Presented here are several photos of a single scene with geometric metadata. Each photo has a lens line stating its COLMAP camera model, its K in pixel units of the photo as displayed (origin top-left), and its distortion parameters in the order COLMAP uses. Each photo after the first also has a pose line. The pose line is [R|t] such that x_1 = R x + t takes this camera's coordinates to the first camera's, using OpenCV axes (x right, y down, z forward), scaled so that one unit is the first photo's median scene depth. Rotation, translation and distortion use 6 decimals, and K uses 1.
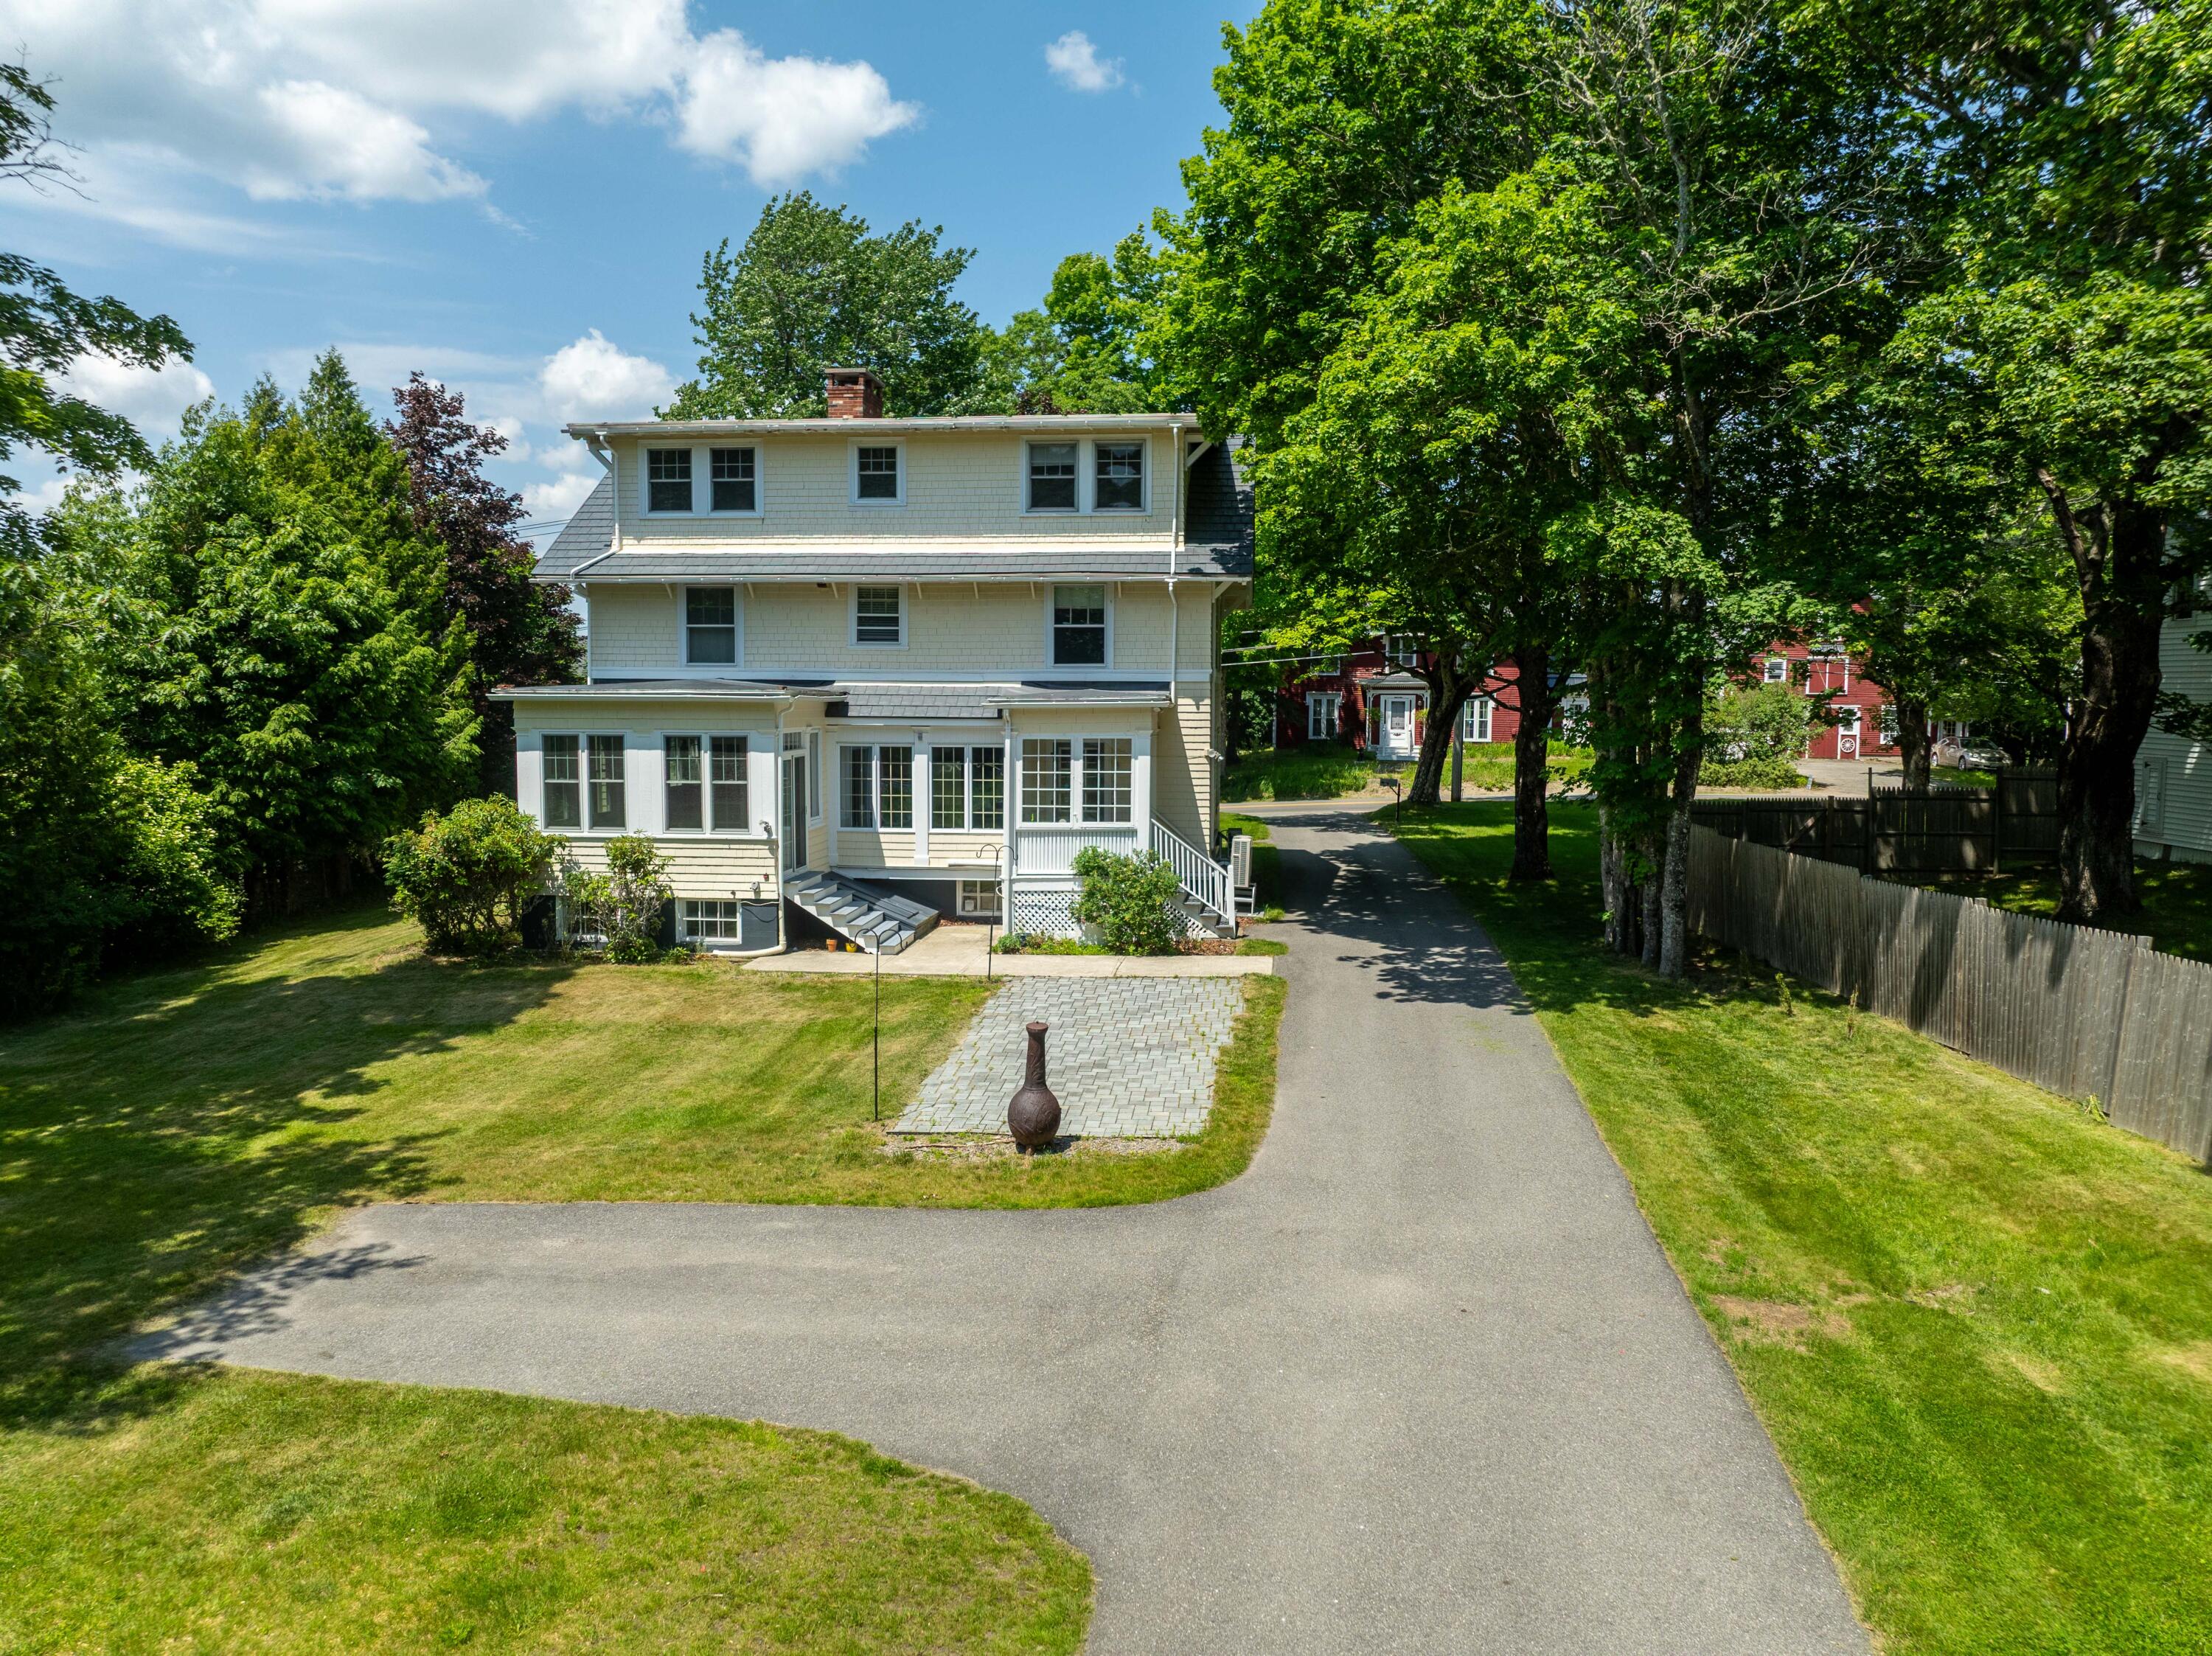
lens RADIAL K [[1547.9, 0, 1107.2], [0, 1547.9, 835.8], [0, 0, 1]] dist [-0.023076, -0.002453]
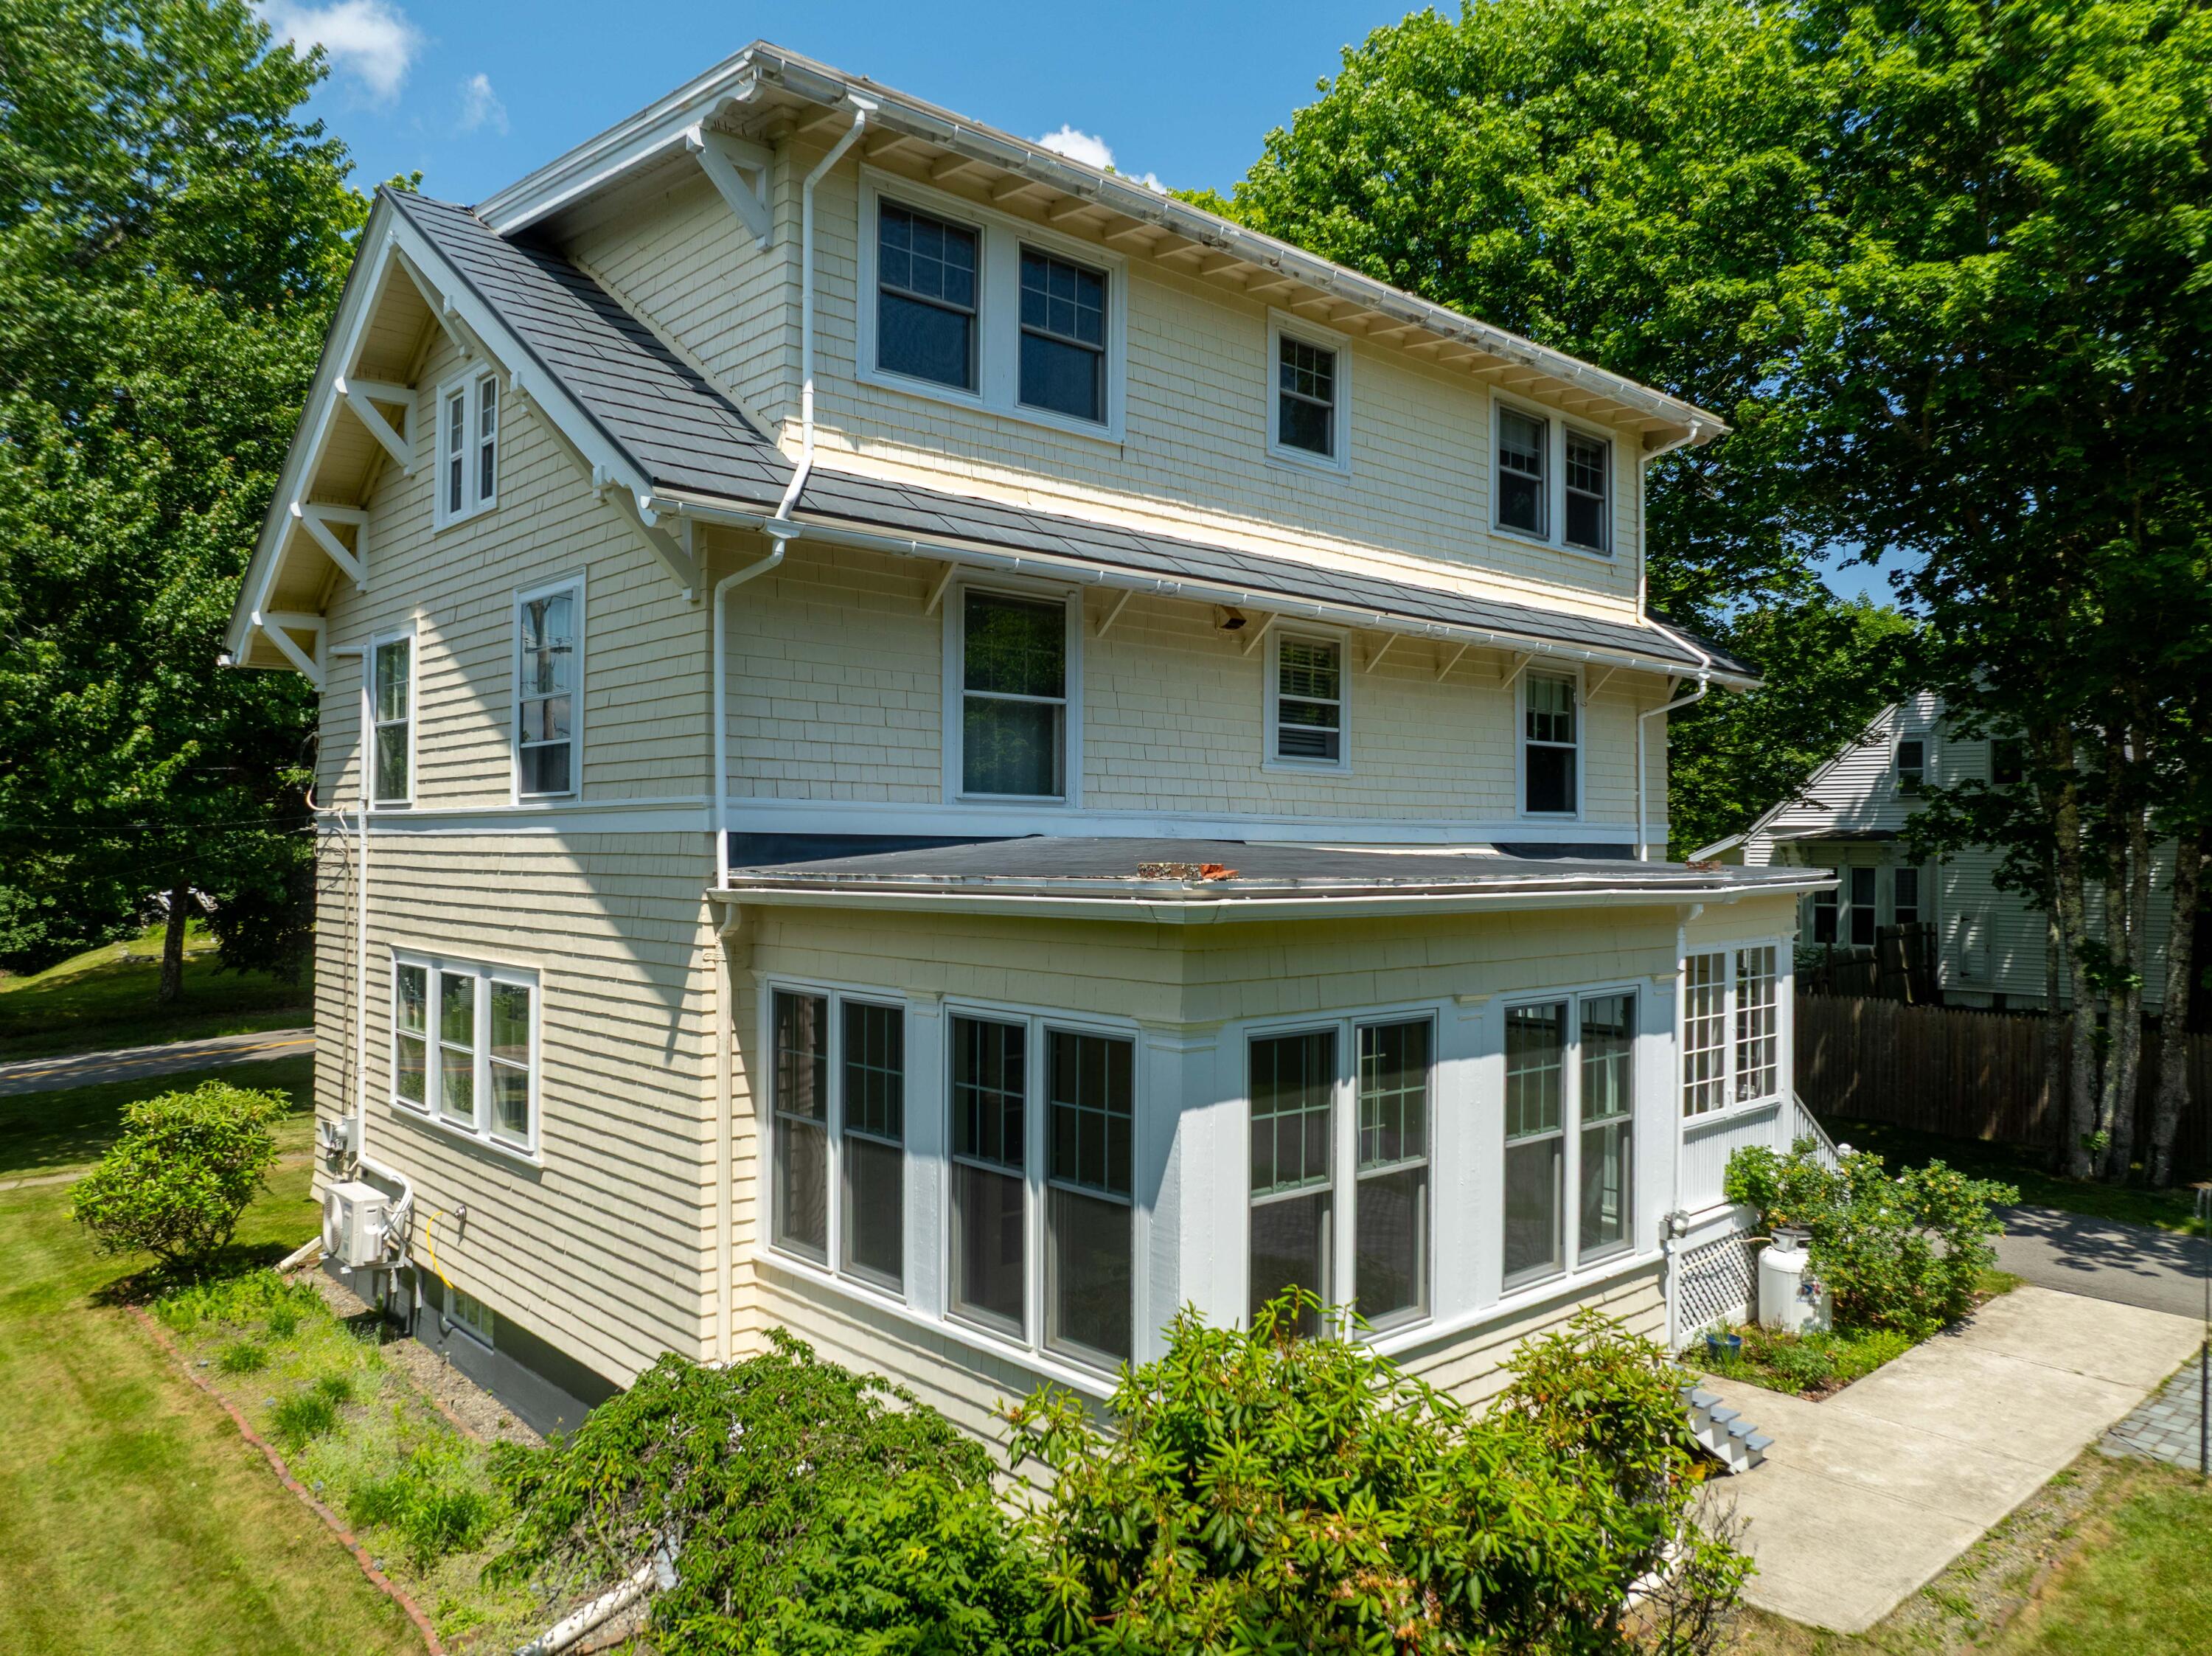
lens RADIAL K [[1563.6, 0, 1106.0], [0, 1563.6, 828.0], [0, 0, 1]] dist [-0.029372, 0.001022]
pose [[0.673328, 0.007494, 0.739306, -0.542022], [0.063975, 0.995608, -0.068357, -0.078225], [-0.736571, 0.093324, 0.669891, 0.749667]]
